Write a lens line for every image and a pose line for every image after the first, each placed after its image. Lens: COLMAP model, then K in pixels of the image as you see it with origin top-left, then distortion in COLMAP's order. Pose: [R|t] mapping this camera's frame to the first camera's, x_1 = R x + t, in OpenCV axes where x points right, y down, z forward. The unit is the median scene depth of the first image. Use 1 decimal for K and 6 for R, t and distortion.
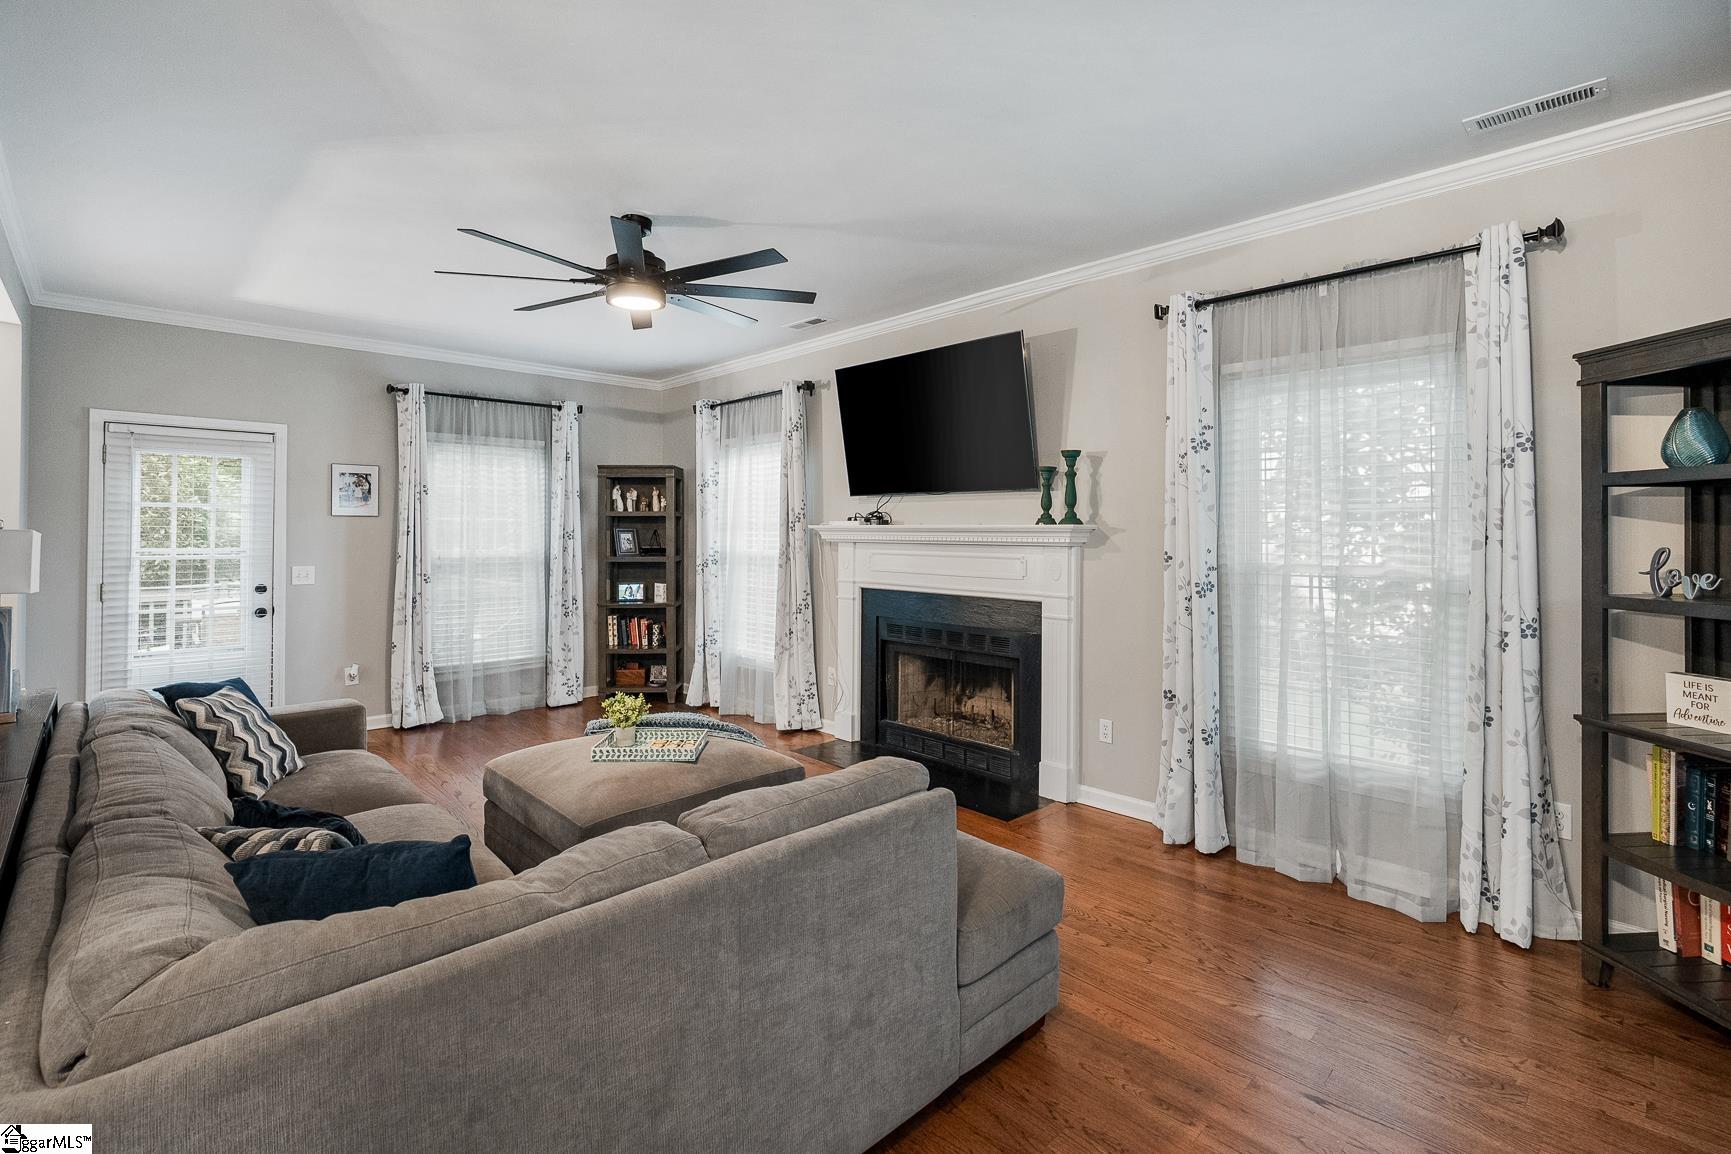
lens RADIAL K [[786.1, 0, 864.4], [0, 786.1, 529.6], [0, 0, 1]] dist [-0.003894, 0.000790]
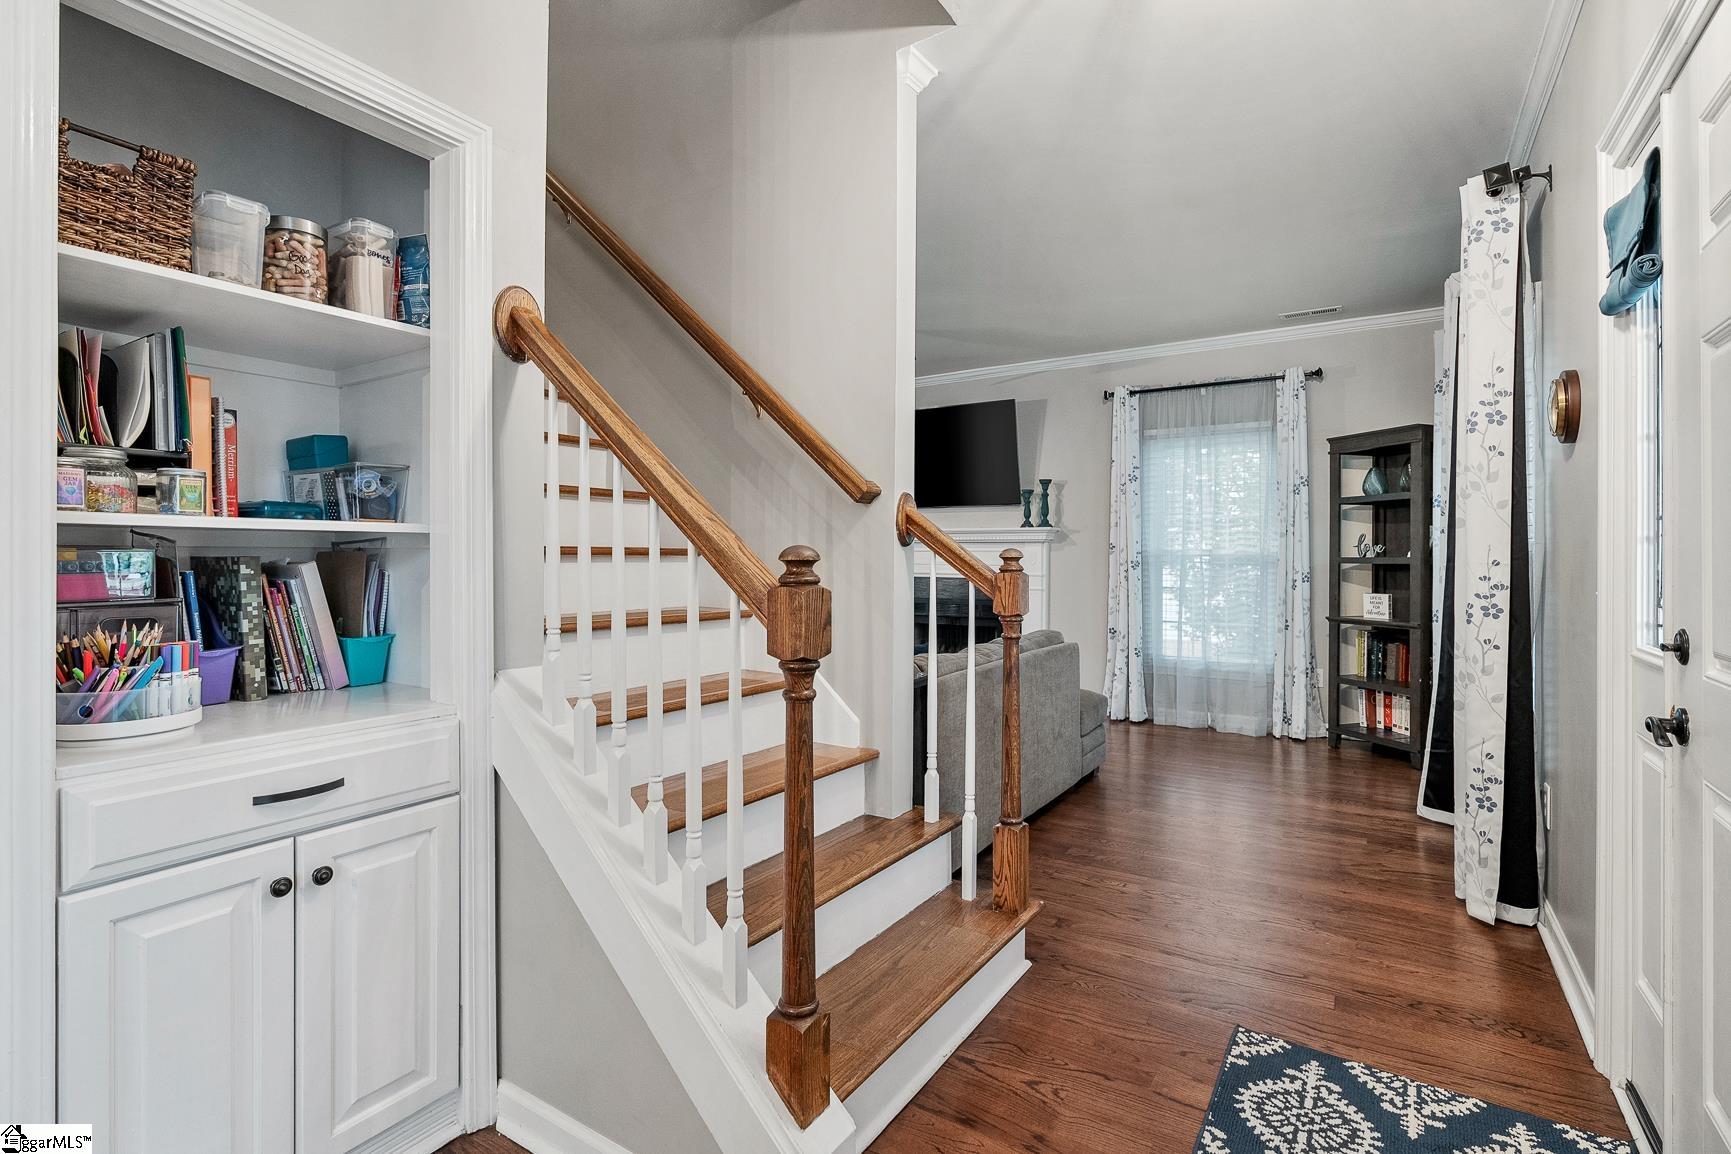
lens RADIAL K [[786.1, 0, 875.2], [0, 786.1, 559.3], [0, 0, 1]] dist [-0.003894, 0.000790]
pose [[0.974738, 0.000183, 0.223352, -0.585569], [-0.002153, 0.999961, 0.008575, 0.062439], [-0.223341, -0.008839, 0.974700, -0.614113]]
